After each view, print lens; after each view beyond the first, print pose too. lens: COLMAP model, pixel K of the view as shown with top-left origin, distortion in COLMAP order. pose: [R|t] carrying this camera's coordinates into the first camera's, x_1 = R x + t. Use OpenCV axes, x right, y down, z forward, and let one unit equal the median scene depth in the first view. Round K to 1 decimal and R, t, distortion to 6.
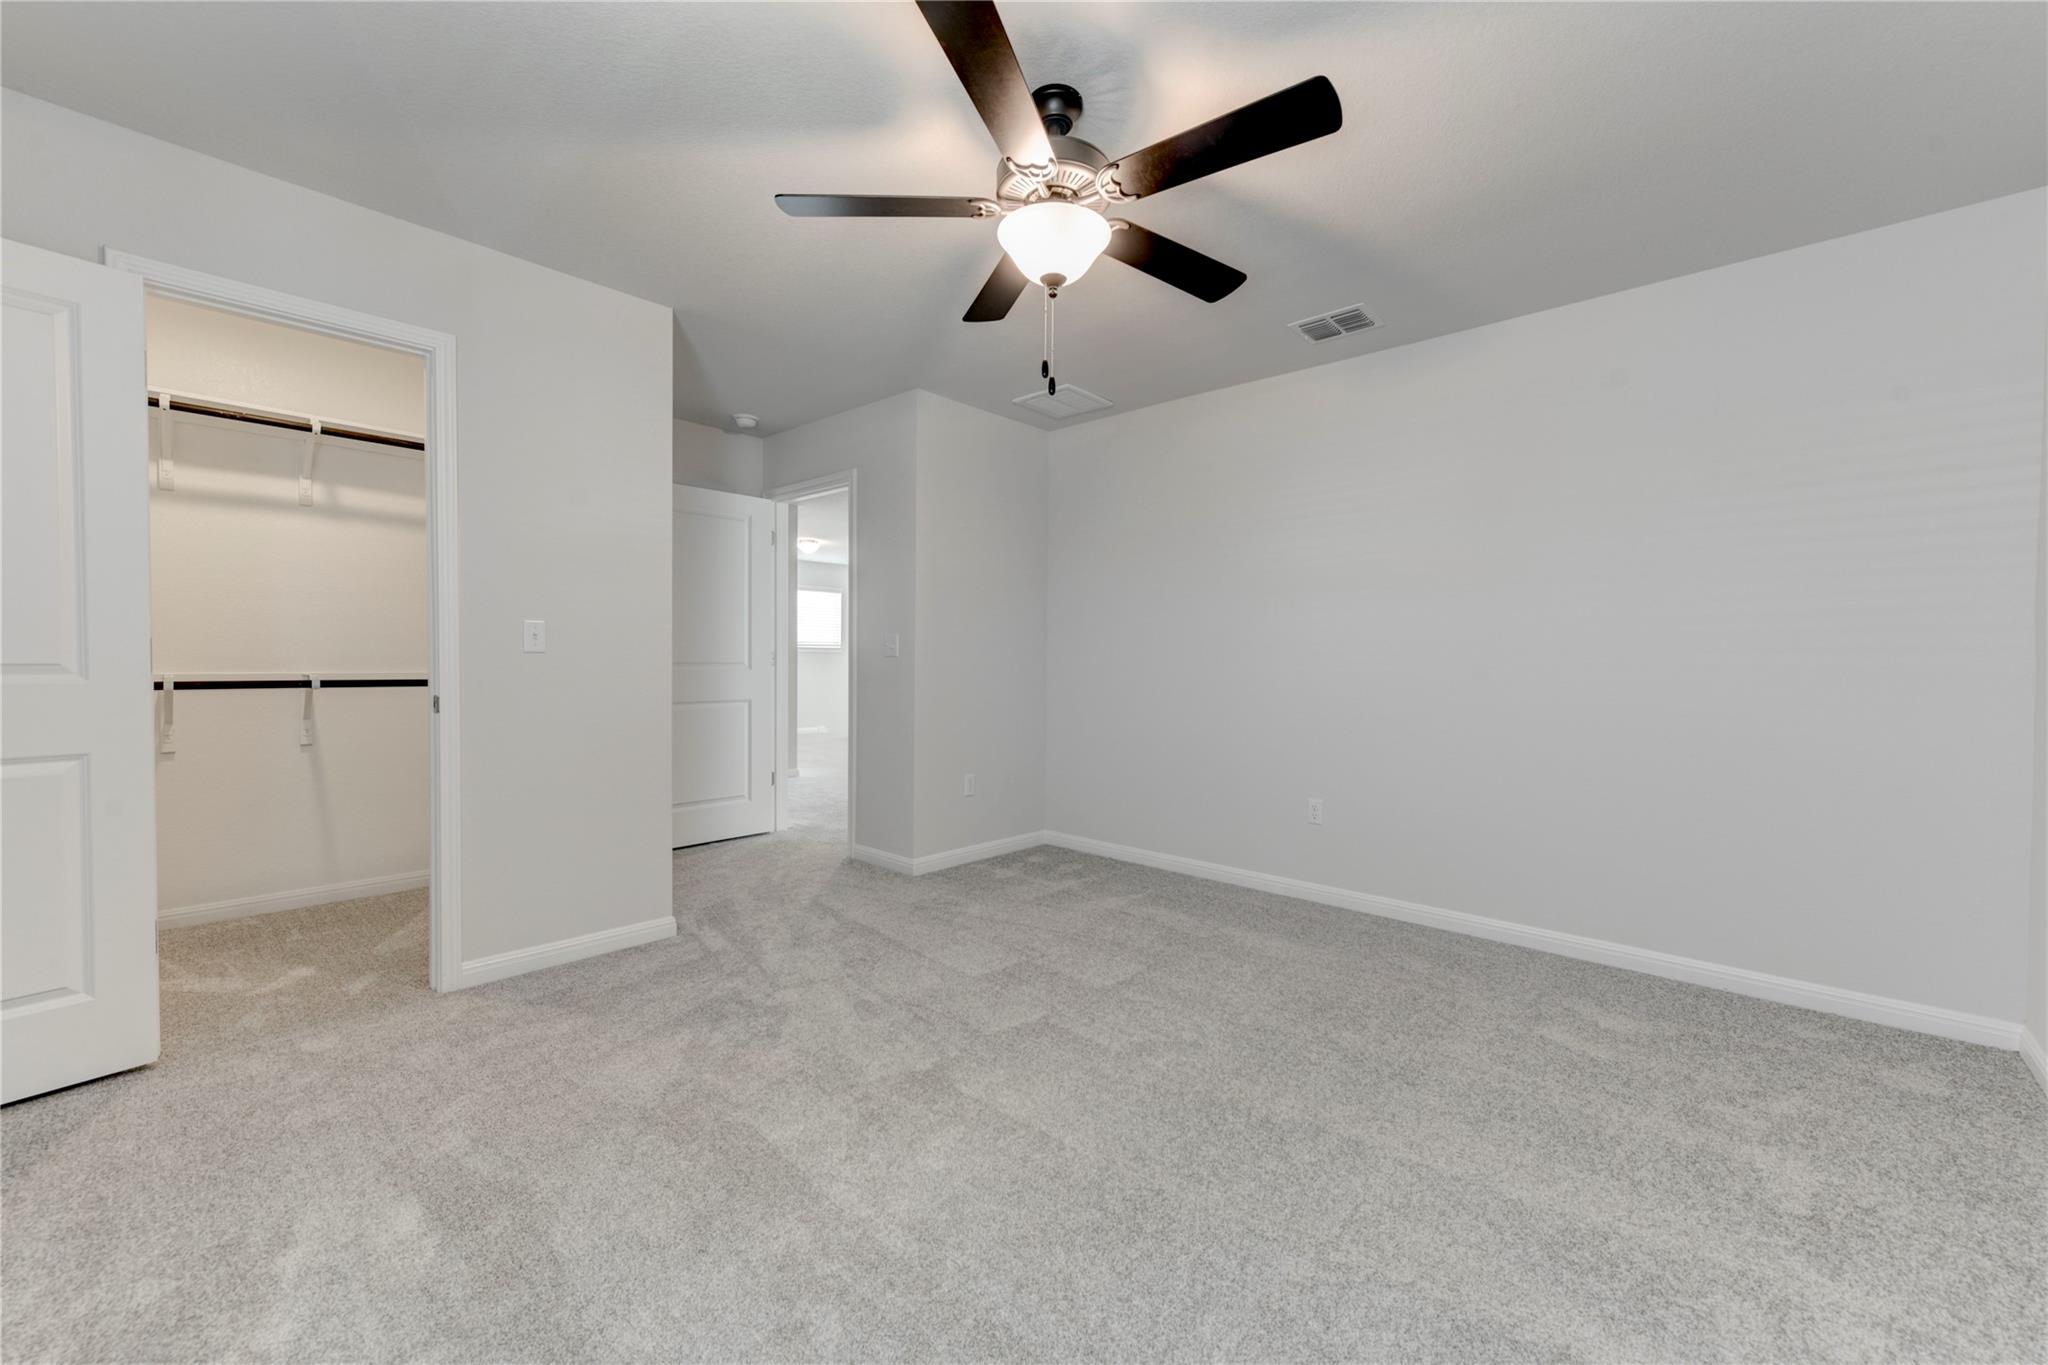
lens RADIAL K [[831.3, 0, 1030.4], [0, 831.3, 675.2], [0, 0, 1]] dist [0.000402, -0.000119]
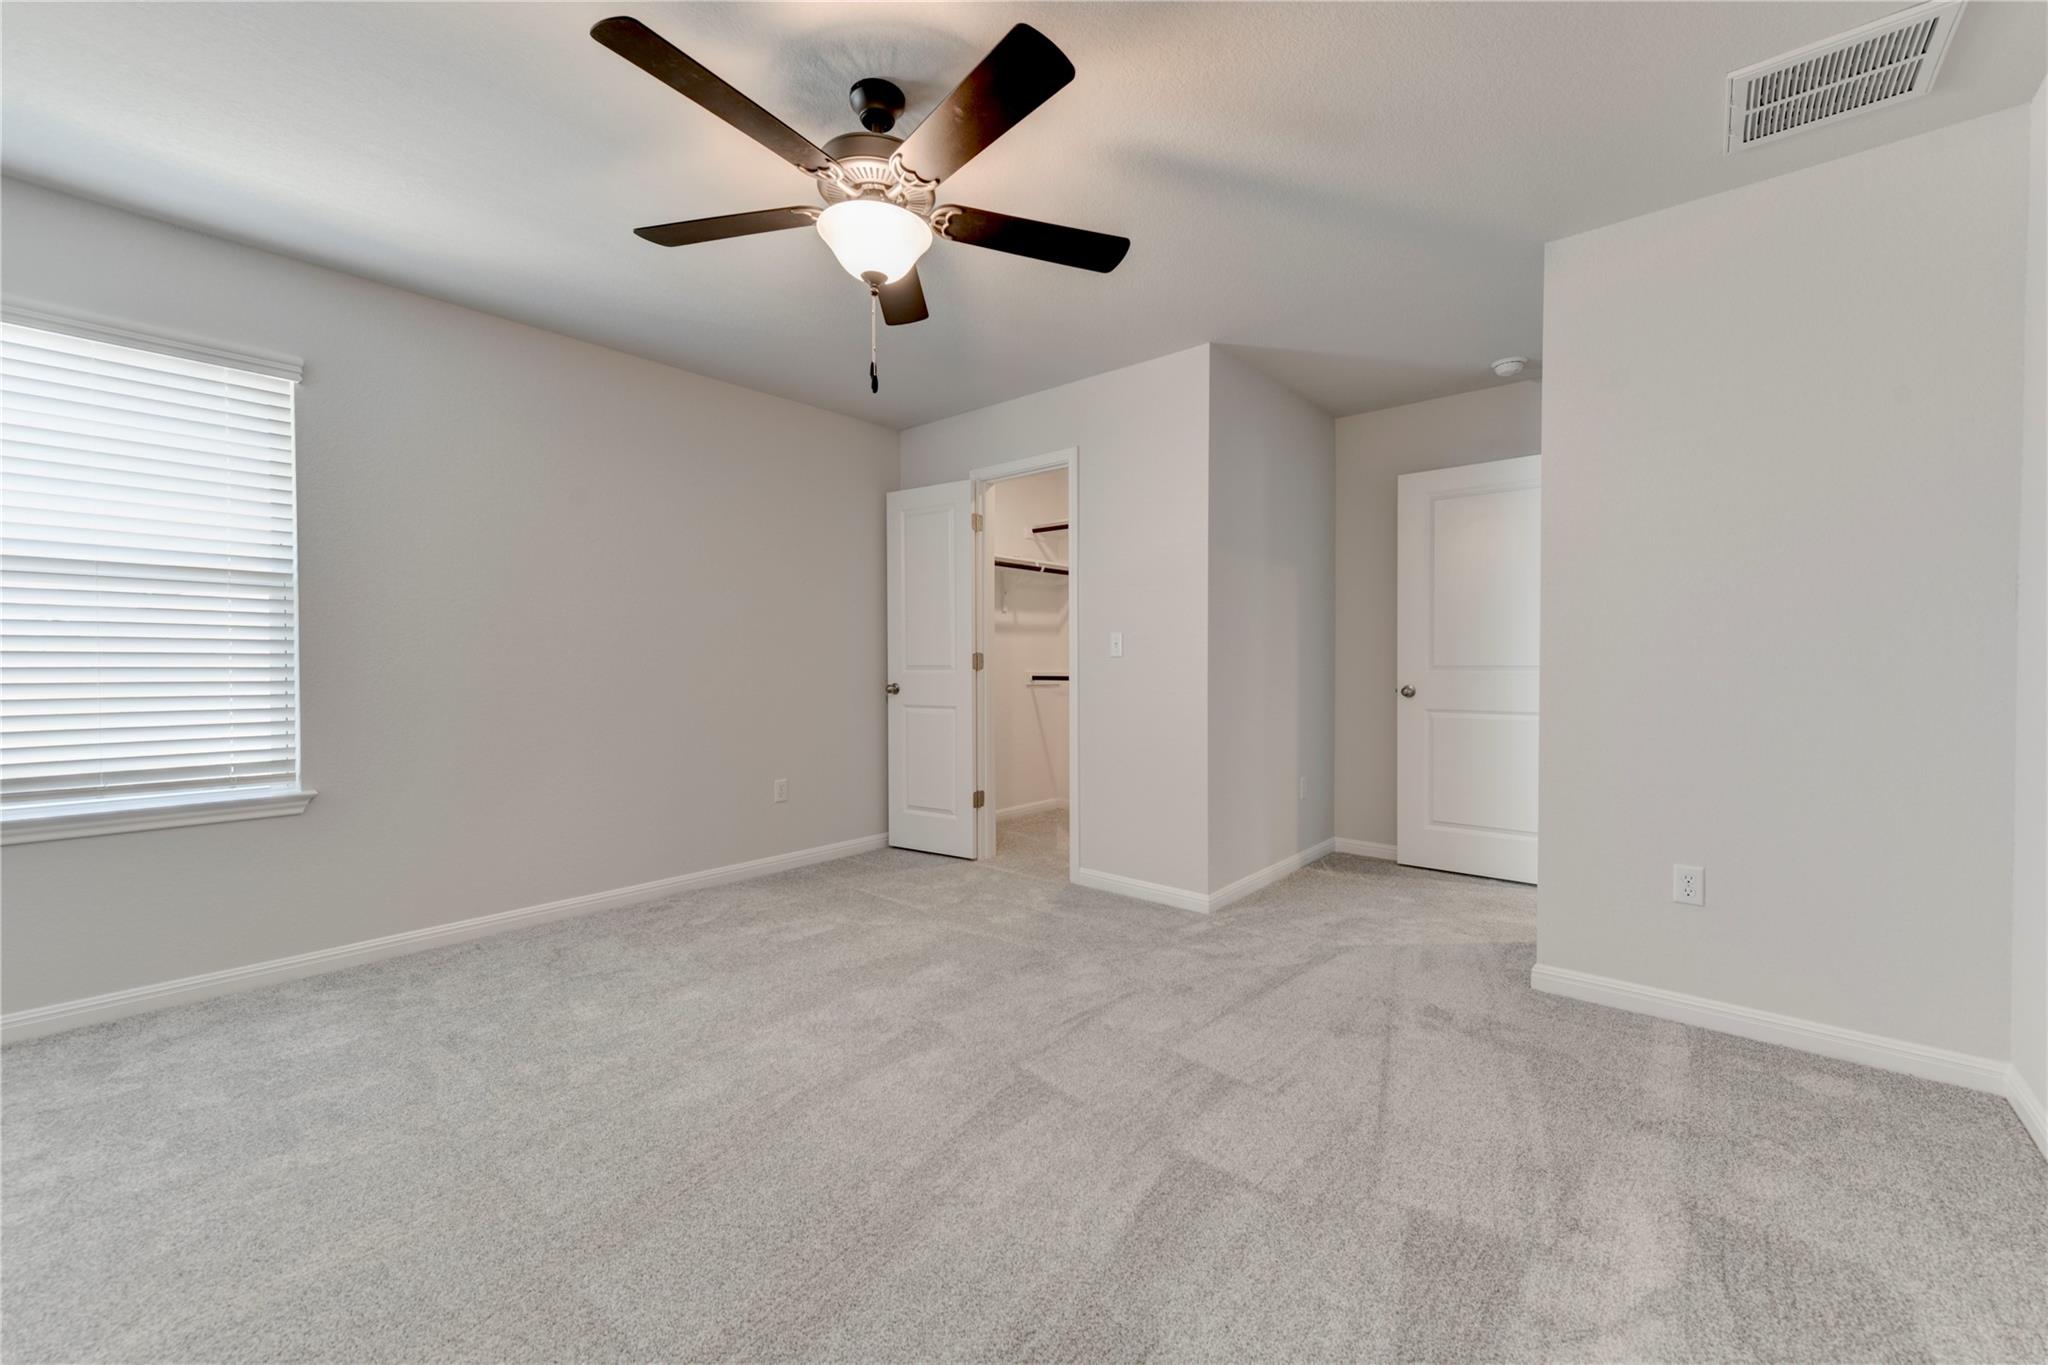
lens RADIAL K [[801.3, 0, 1021.9], [0, 801.3, 672.7], [0, 0, 1]] dist [0.001750, 0.000189]
pose [[0.015775, 0.005292, -0.999862, 0.660868], [-0.020660, 0.999774, 0.004965, -0.006175], [0.999662, 0.020579, 0.015881, 0.776840]]
